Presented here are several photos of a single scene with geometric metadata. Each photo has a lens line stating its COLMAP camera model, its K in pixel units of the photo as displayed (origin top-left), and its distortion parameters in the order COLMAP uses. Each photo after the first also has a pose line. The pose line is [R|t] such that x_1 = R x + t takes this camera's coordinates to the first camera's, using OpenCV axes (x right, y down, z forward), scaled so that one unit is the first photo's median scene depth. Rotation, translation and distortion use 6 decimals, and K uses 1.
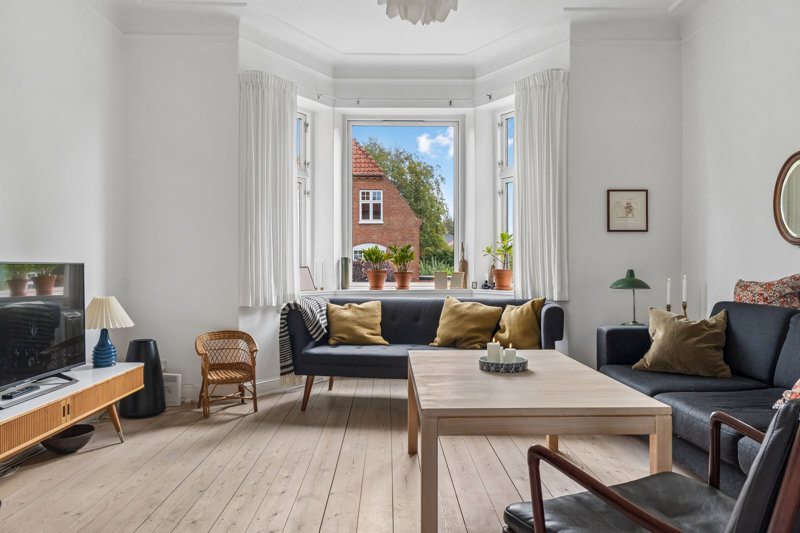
lens RADIAL K [[570.9, 0, 400.0], [0, 570.9, 266.5], [0, 0, 1]] dist [0.000746, 0.000150]
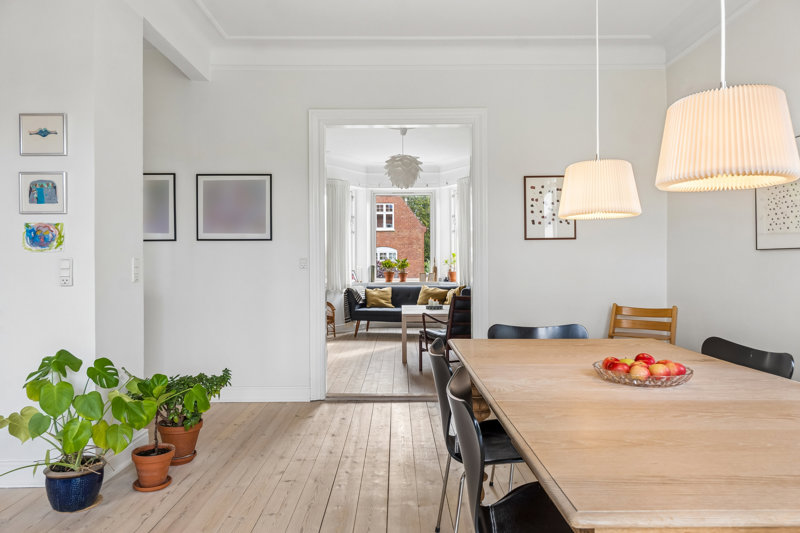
lens RADIAL K [[520.7, 0, 400.0], [0, 520.7, 266.5], [0, 0, 1]] dist [0.001736, -0.000434]
pose [[0.999788, -0.003331, -0.020314, 0.033417], [0.003385, 0.999991, 0.002615, -0.017714], [0.020306, -0.002683, 0.999790, -0.798923]]
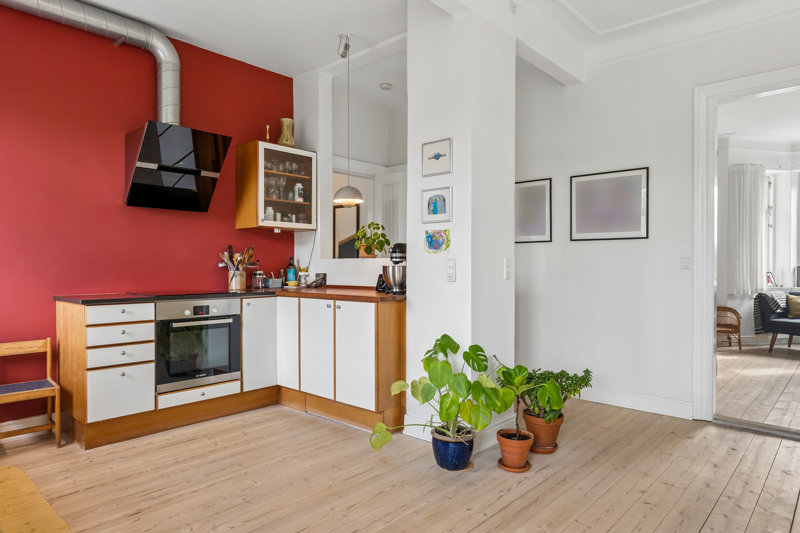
lens RADIAL K [[498.4, 0, 400.8], [0, 498.4, 271.4], [0, 0, 1]] dist [-0.000799, 0.000692]
pose [[0.723023, 0.008721, -0.690769, 0.057386], [-0.001006, 0.999933, 0.011571, -0.017184], [0.690824, -0.007671, 0.722983, -0.761515]]
